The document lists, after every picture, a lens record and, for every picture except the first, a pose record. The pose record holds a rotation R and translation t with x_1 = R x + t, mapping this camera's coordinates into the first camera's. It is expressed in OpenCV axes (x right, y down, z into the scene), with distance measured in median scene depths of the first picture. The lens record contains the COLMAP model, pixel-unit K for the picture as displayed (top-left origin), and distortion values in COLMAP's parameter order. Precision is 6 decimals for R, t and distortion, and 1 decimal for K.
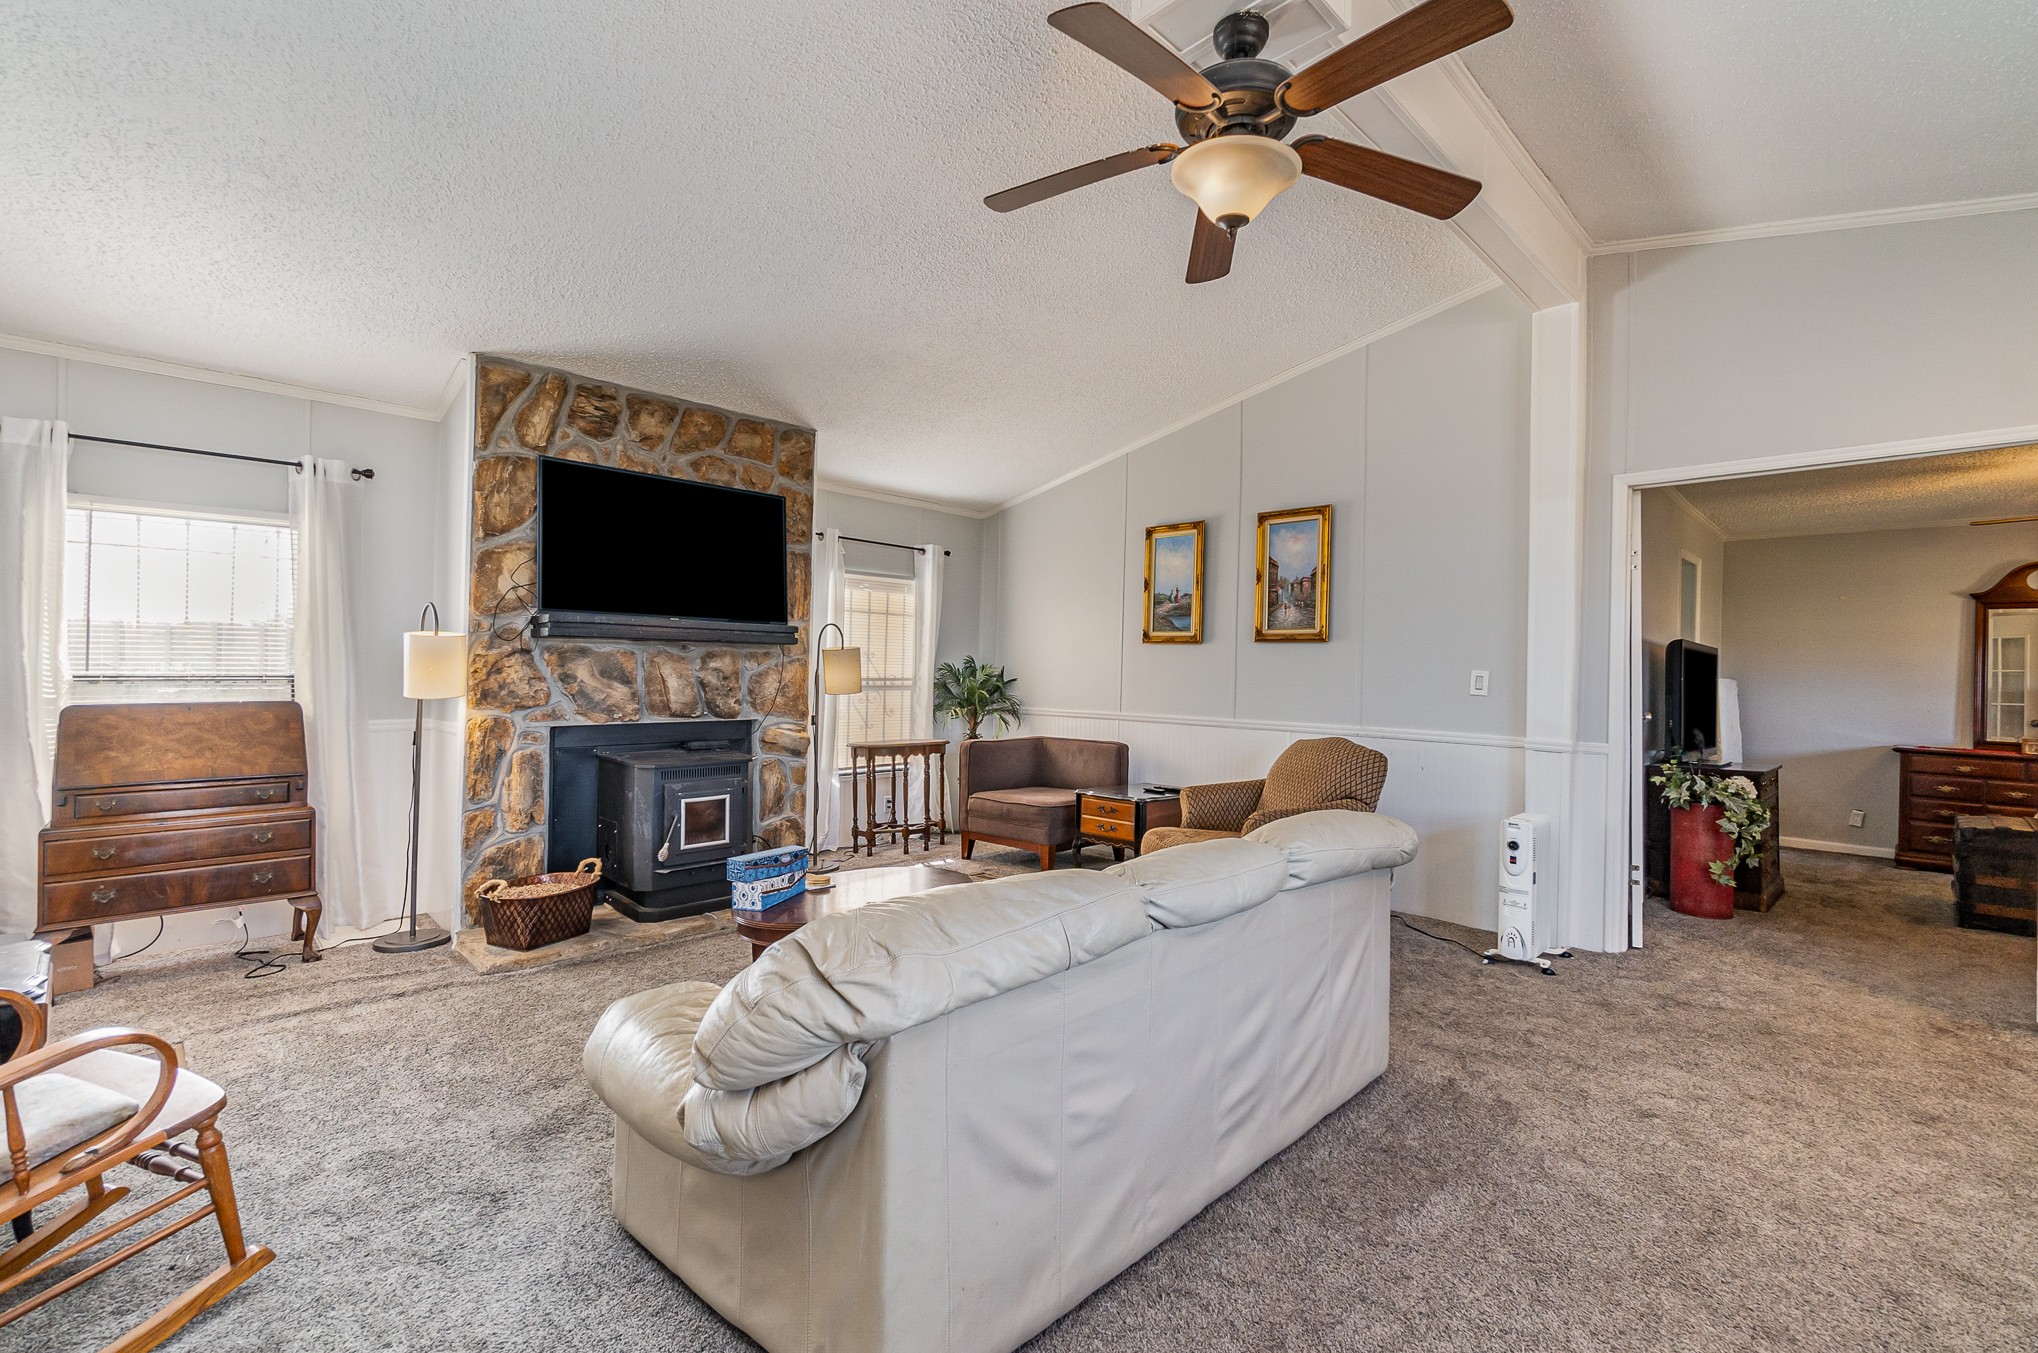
lens RADIAL K [[895.7, 0, 1012.6], [0, 895.7, 665.9], [0, 0, 1]] dist [0.003030, 0.000302]
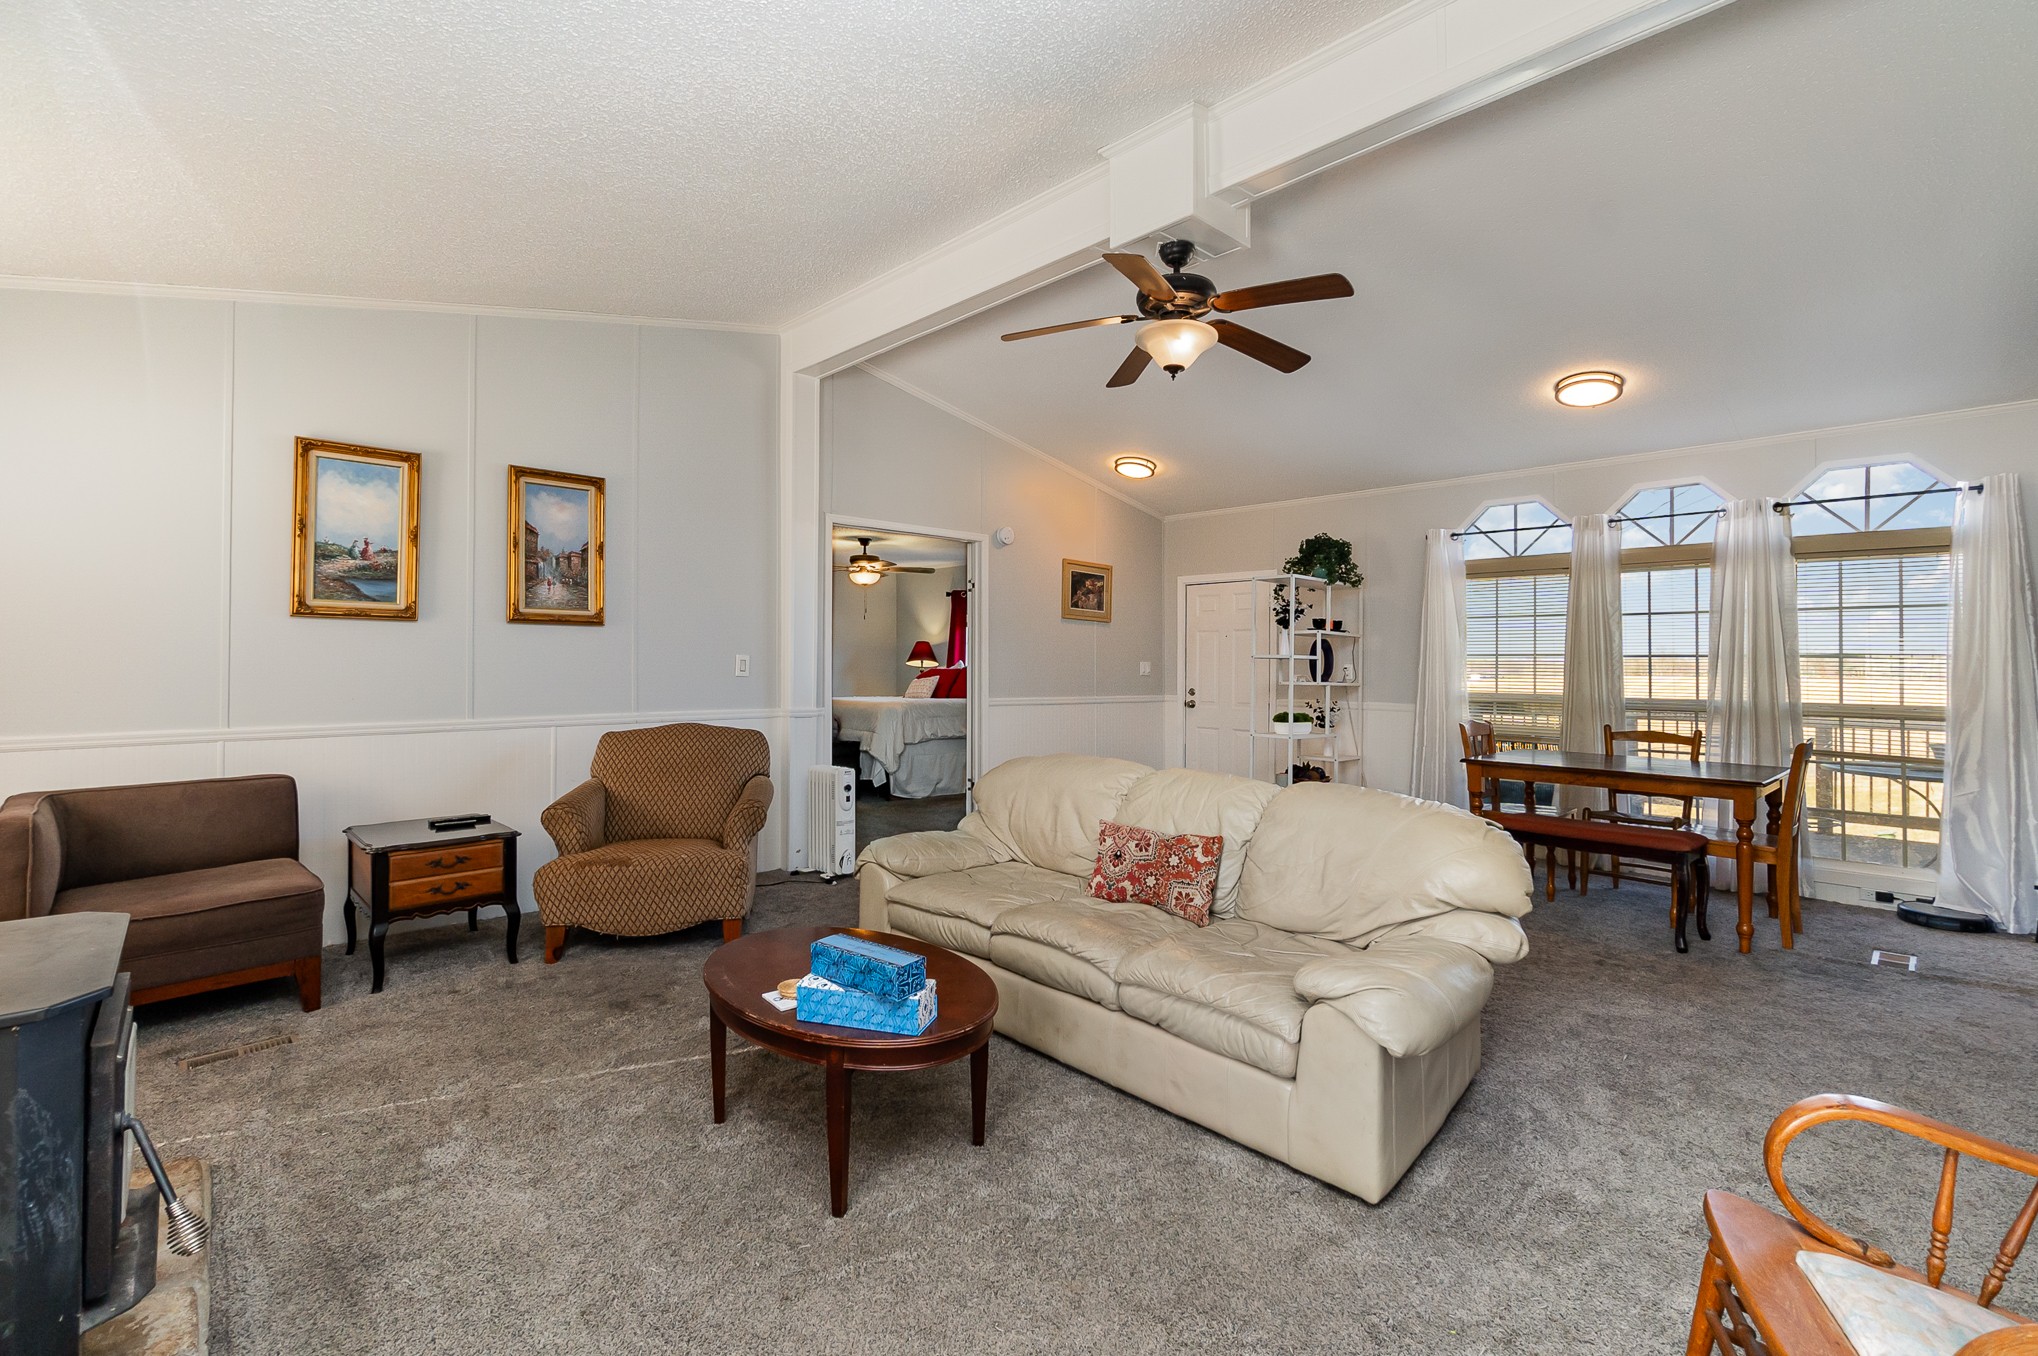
lens RADIAL K [[895.7, 0, 1006.8], [0, 895.7, 659.7], [0, 0, 1]] dist [0.003030, 0.000302]
pose [[0.025941, -0.007130, 0.999638, -0.538341], [0.004664, 0.999965, 0.007011, 0.003811], [-0.999653, 0.004480, 0.025973, 0.530634]]
